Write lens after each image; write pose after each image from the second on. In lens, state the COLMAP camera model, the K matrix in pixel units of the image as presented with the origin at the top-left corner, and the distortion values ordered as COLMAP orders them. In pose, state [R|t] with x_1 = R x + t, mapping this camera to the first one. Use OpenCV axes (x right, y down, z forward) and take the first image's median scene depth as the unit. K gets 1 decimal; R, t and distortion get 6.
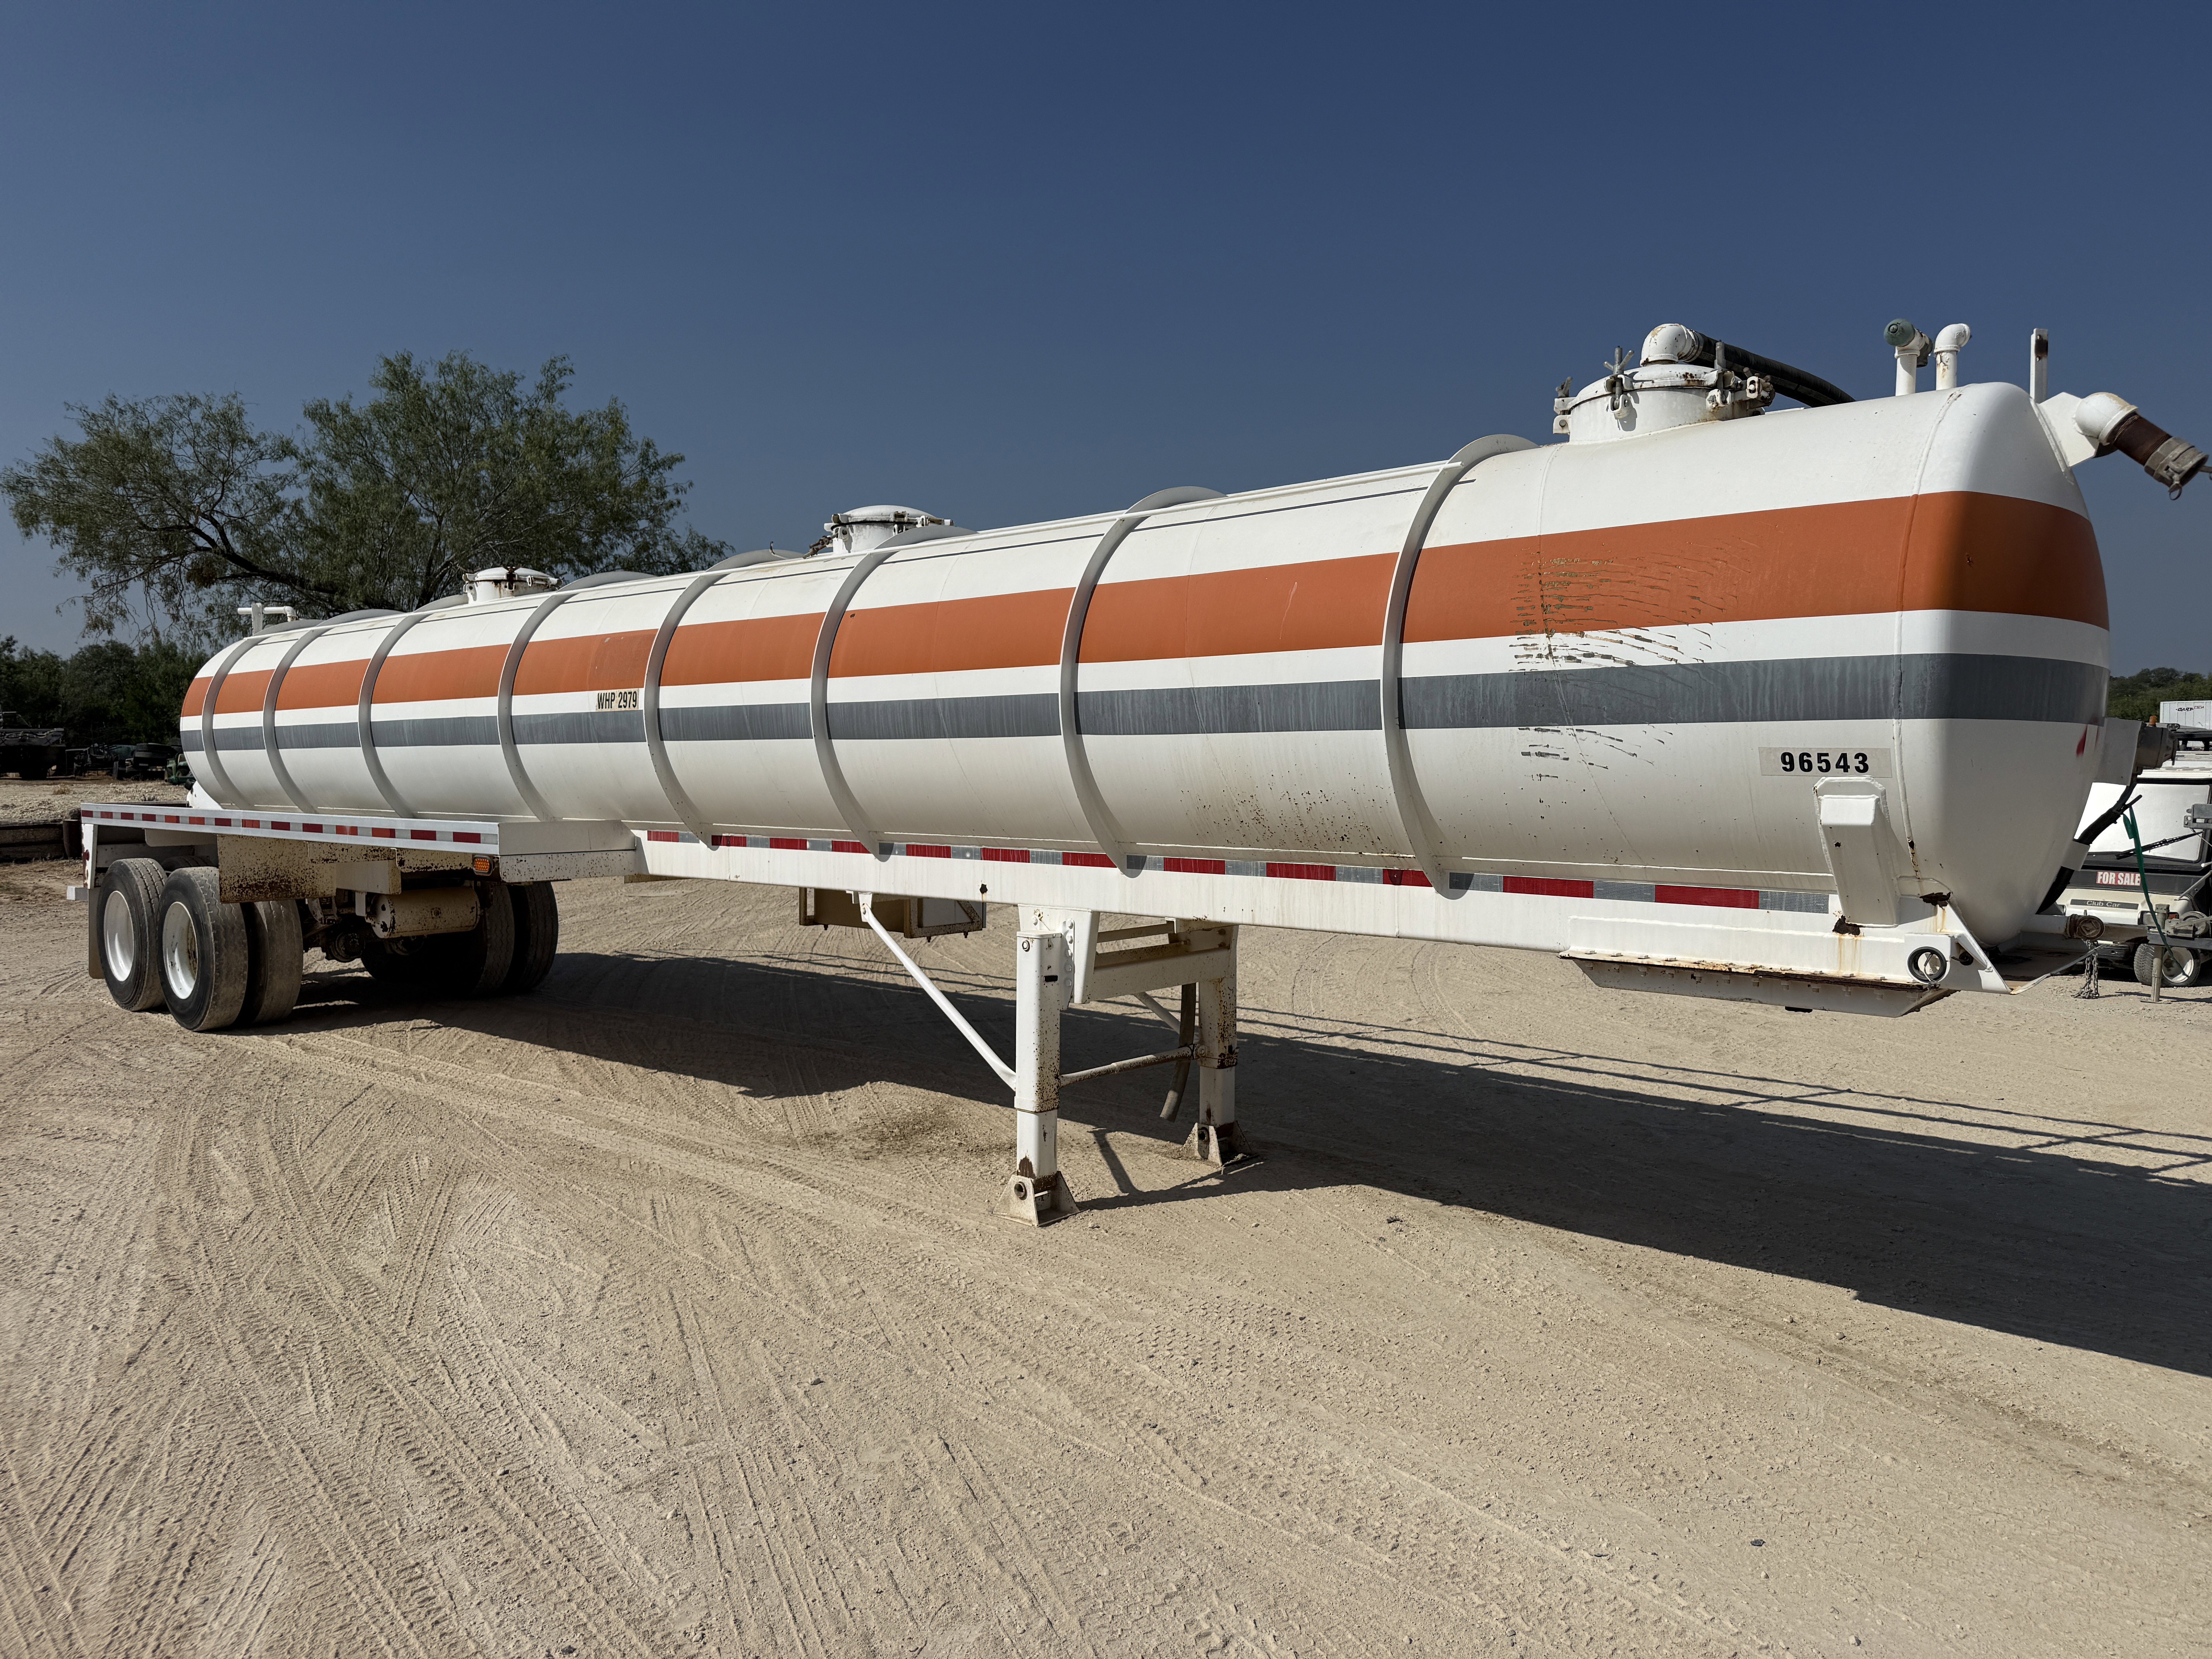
lens RADIAL K [[1570.4, 0, 1106.0], [0, 1570.4, 829.5], [0, 0, 1]] dist [0.046096, -0.065481]
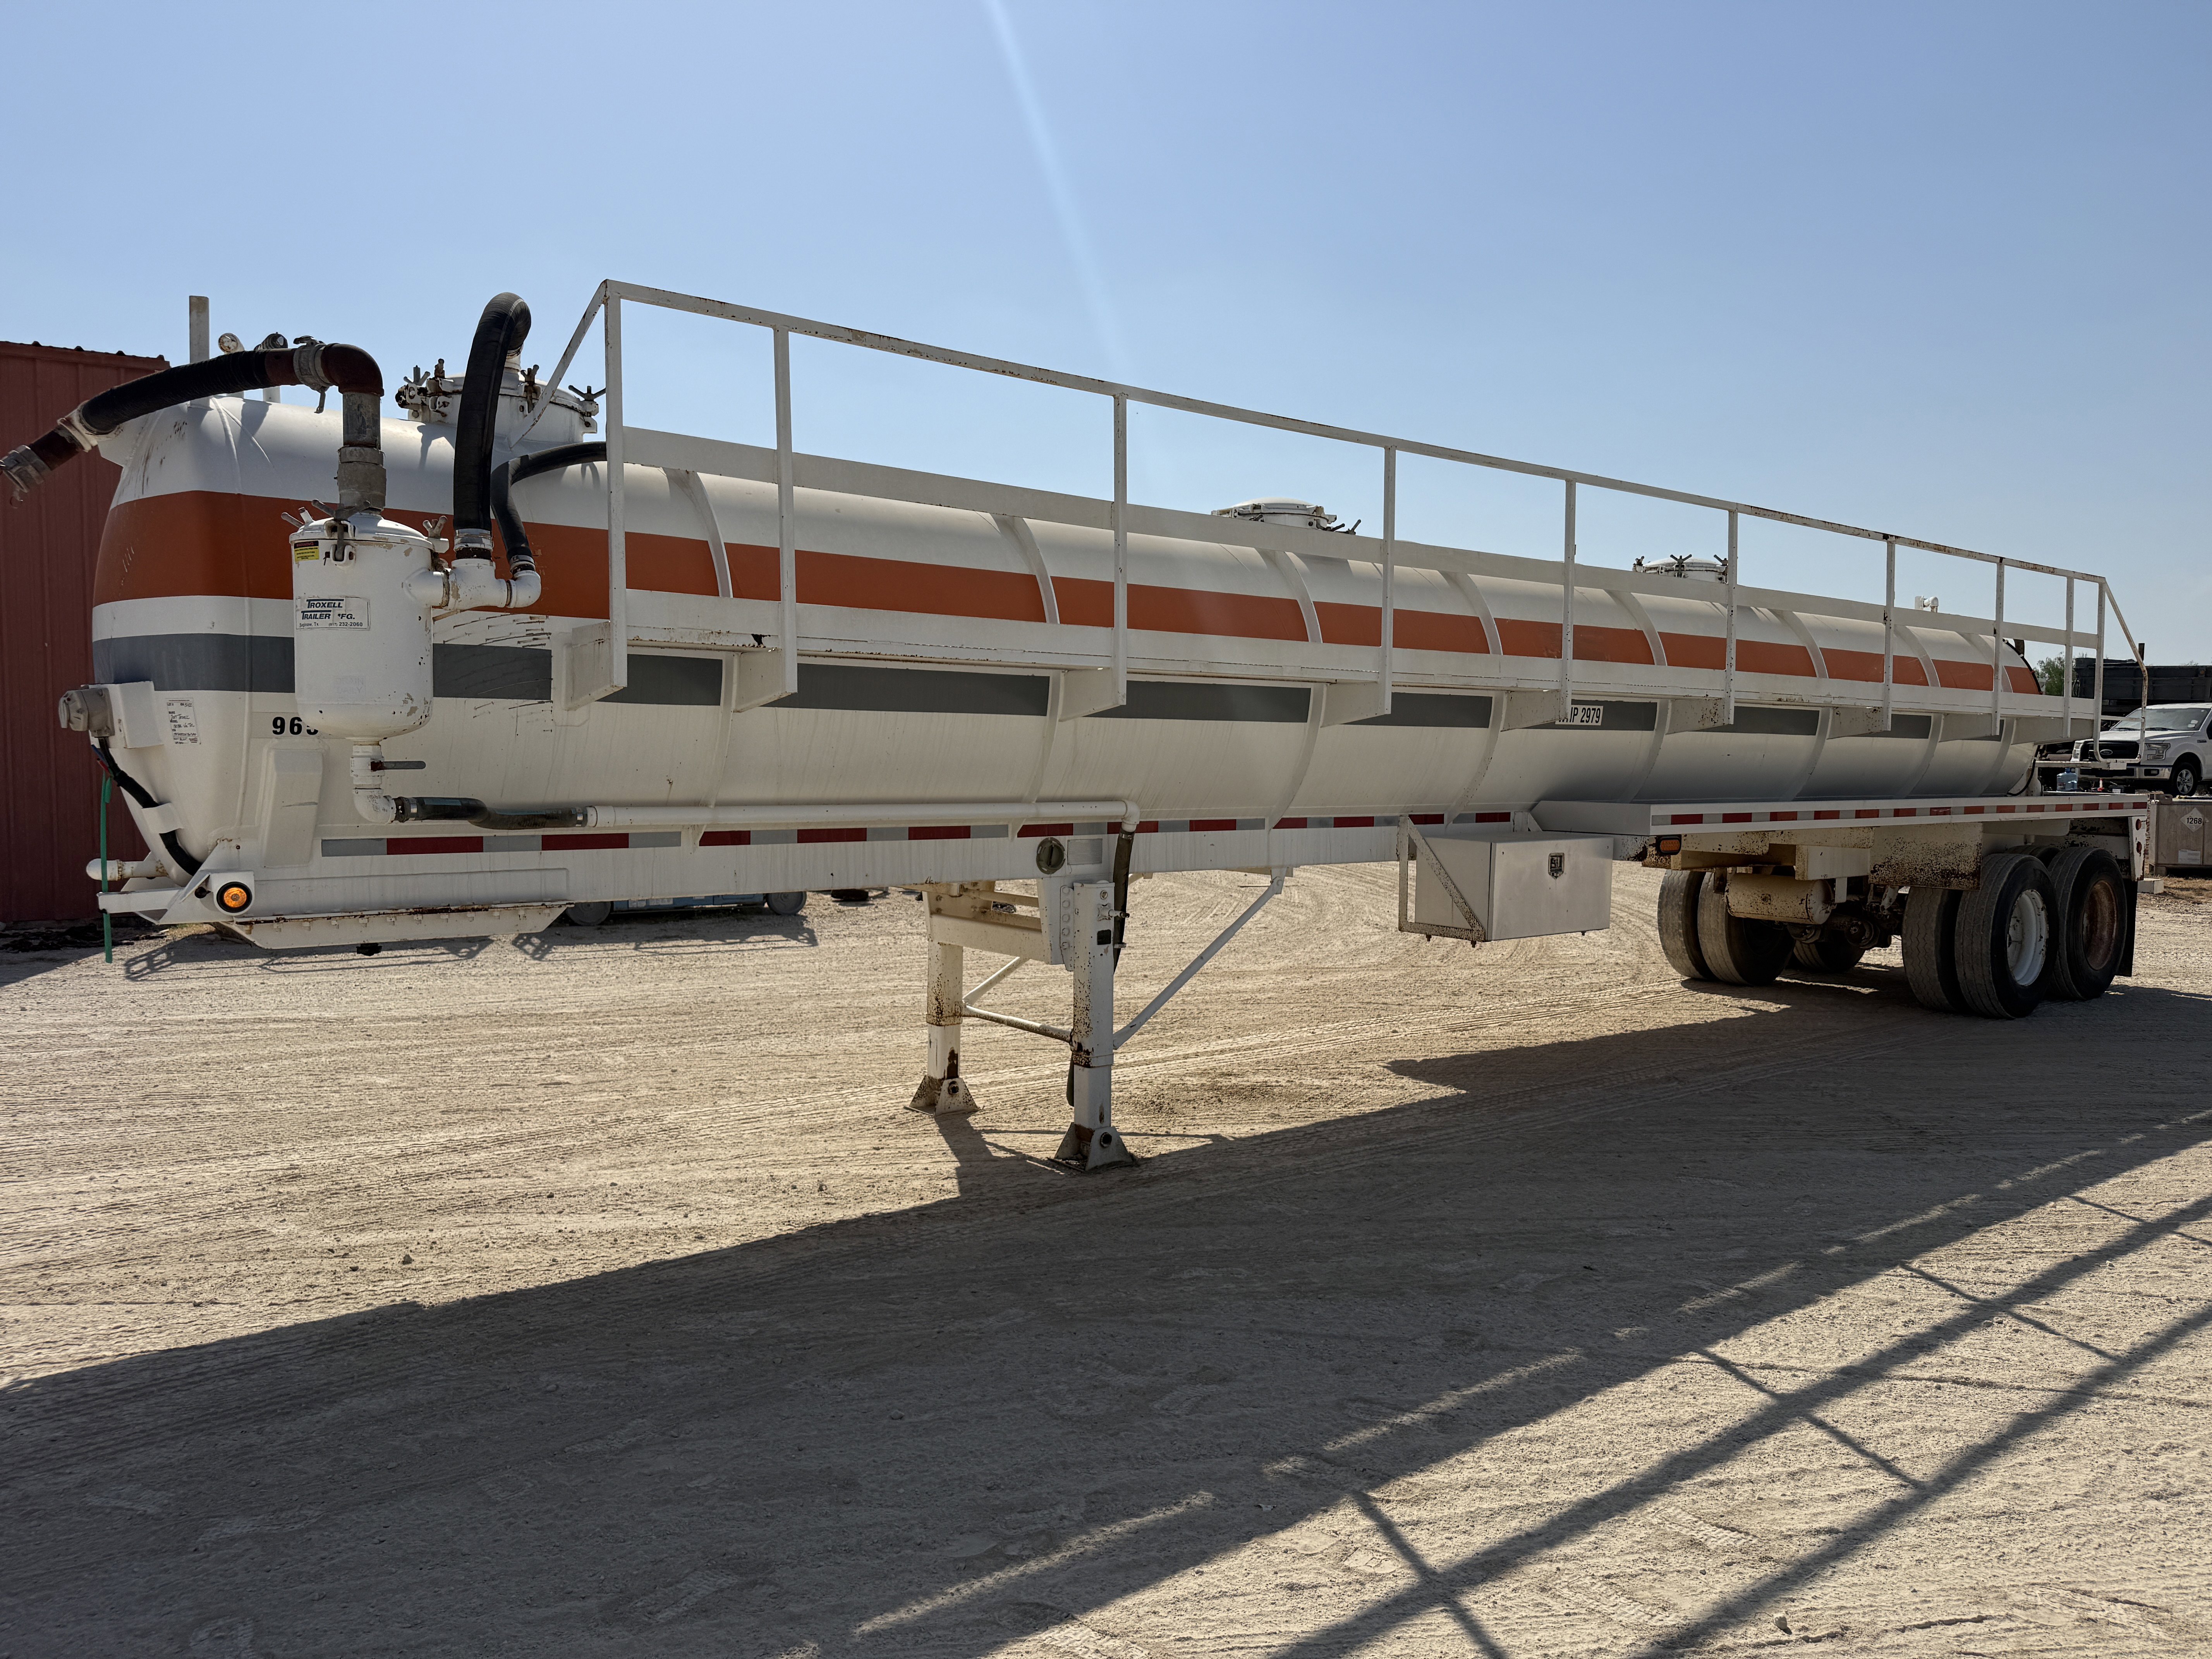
lens RADIAL K [[1570.4, 0, 1106.0], [0, 1570.4, 829.5], [0, 0, 1]] dist [0.046096, -0.065481]
pose [[-0.176105, 0.058514, -0.982631, 1.021624], [-0.054780, 0.996102, 0.069134, -0.056685], [0.982846, 0.066003, -0.172213, 1.205910]]
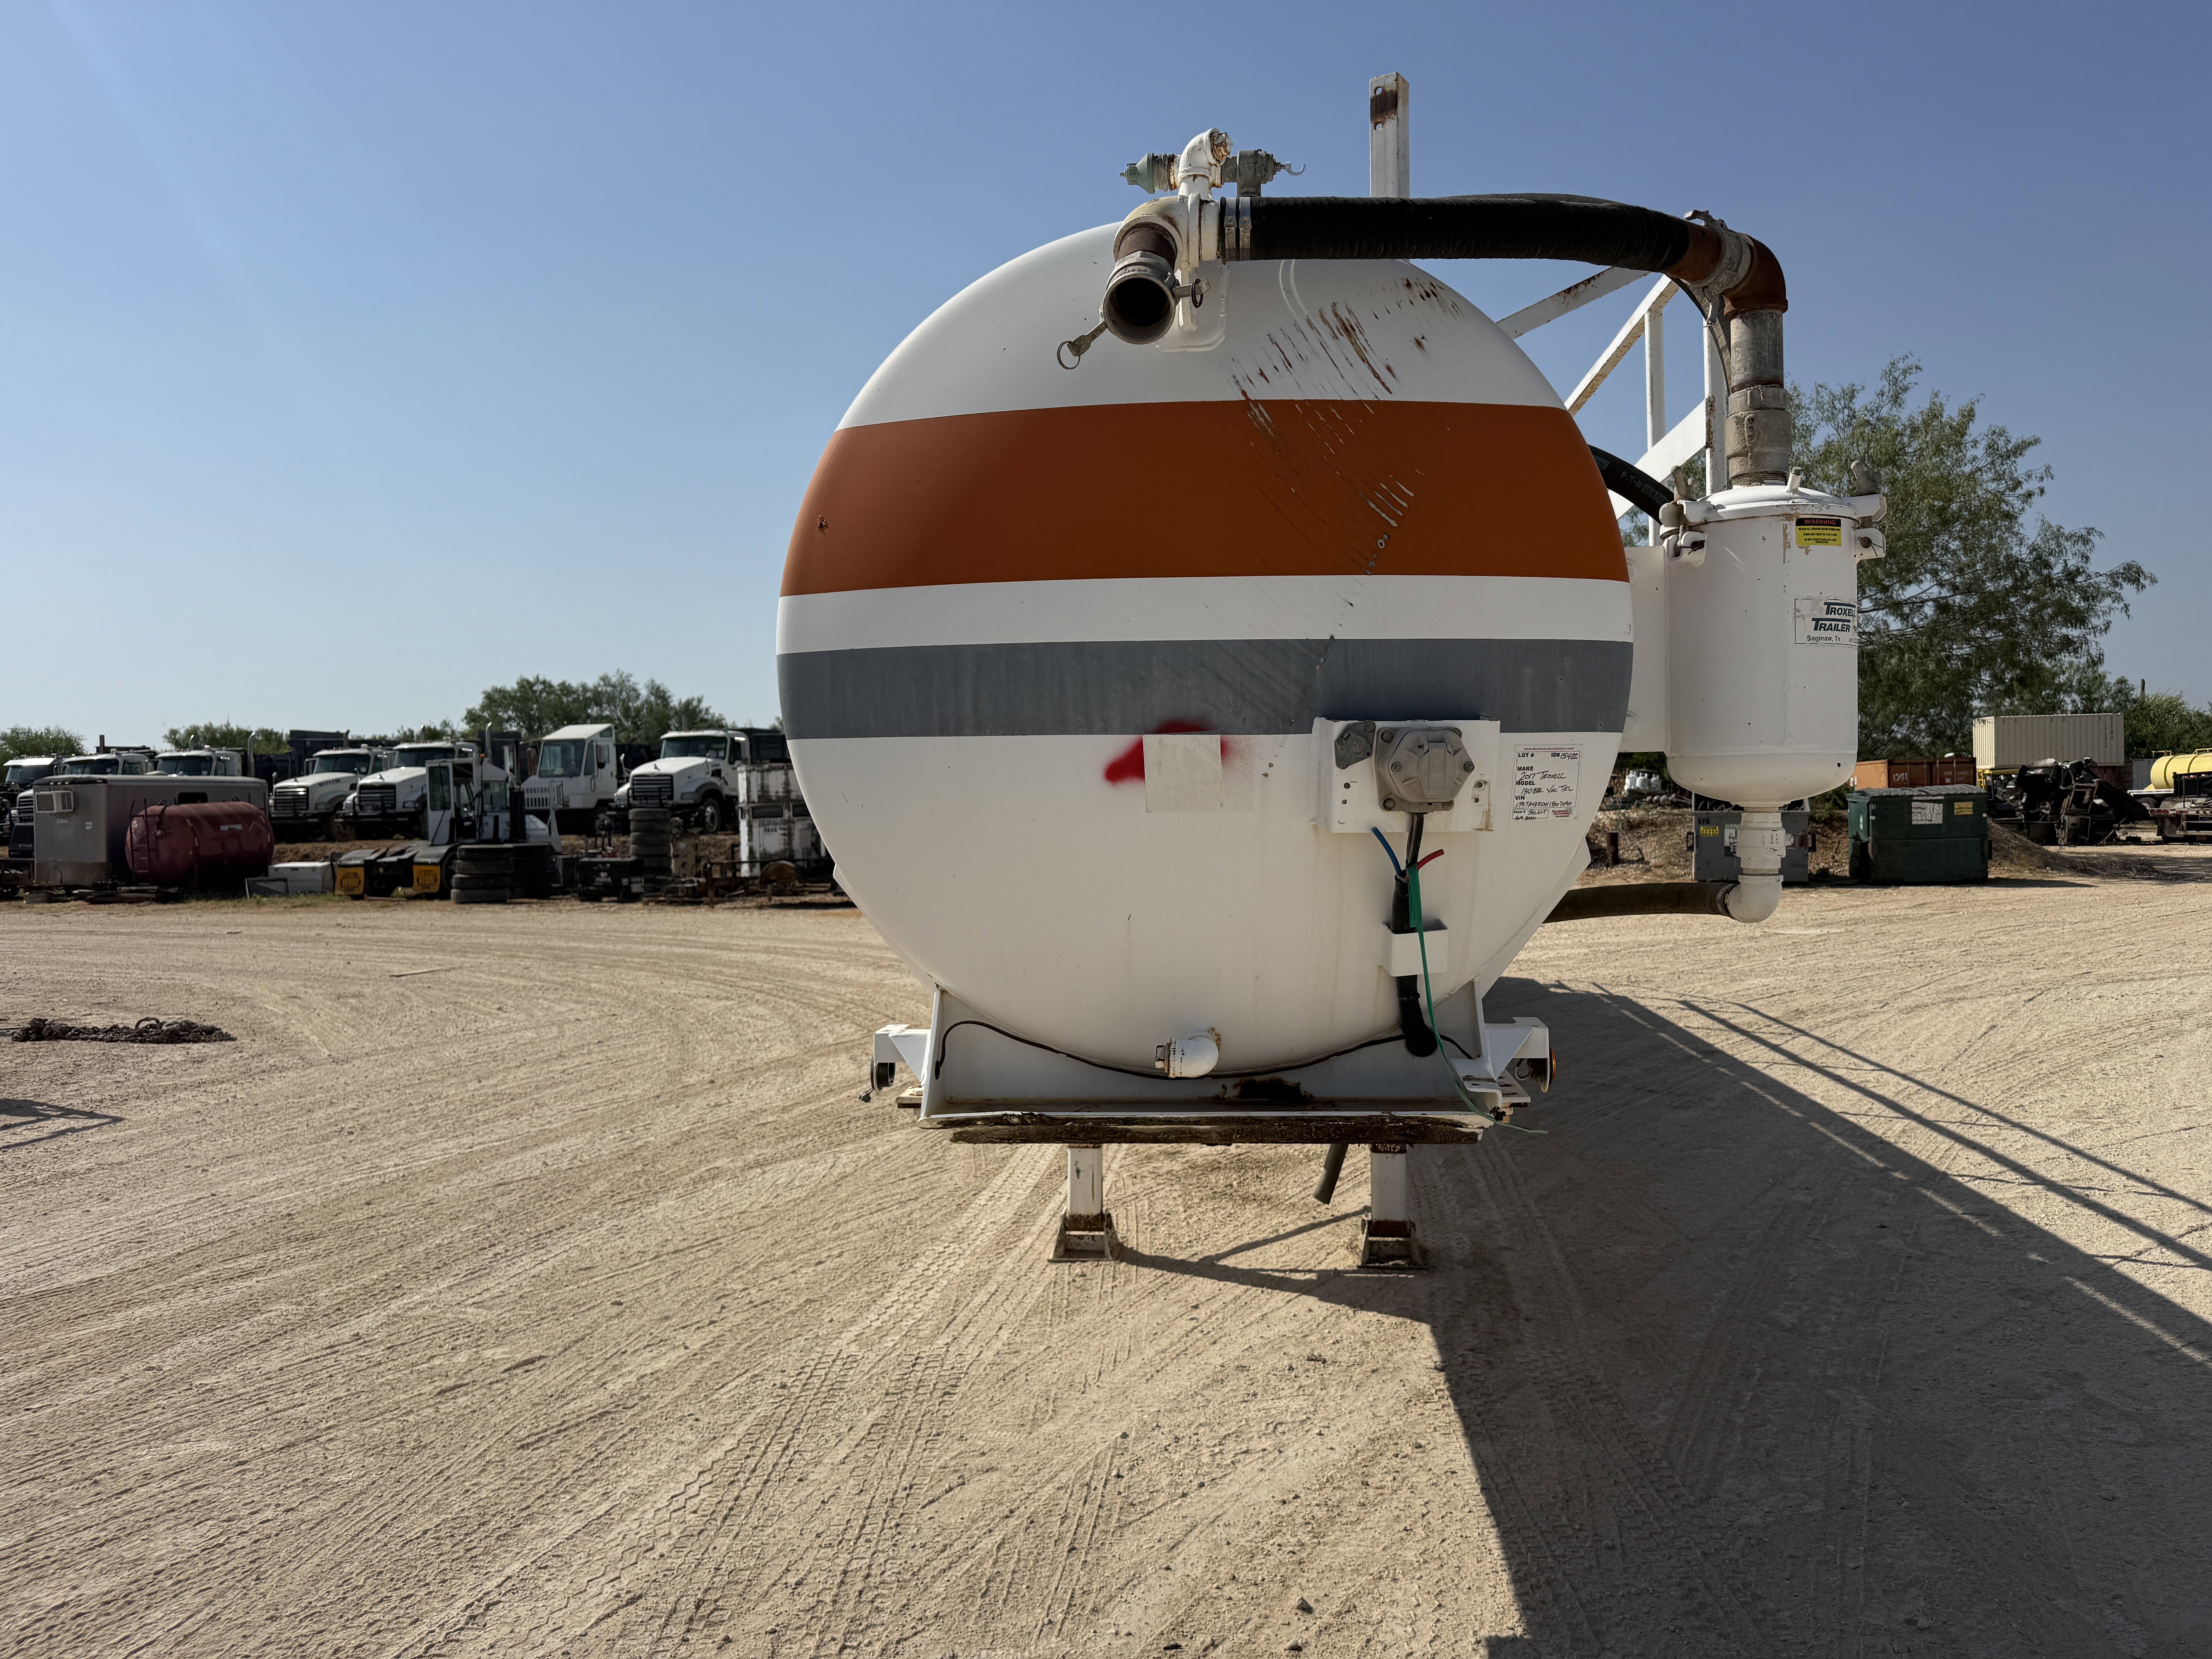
lens RADIAL K [[1570.4, 0, 1106.0], [0, 1570.4, 829.5], [0, 0, 1]] dist [0.046096, -0.065481]
pose [[0.594259, 0.014363, -0.804146, 0.692680], [-0.028054, 0.999602, -0.002878, -0.018517], [0.803784, 0.024270, 0.594425, 0.378054]]
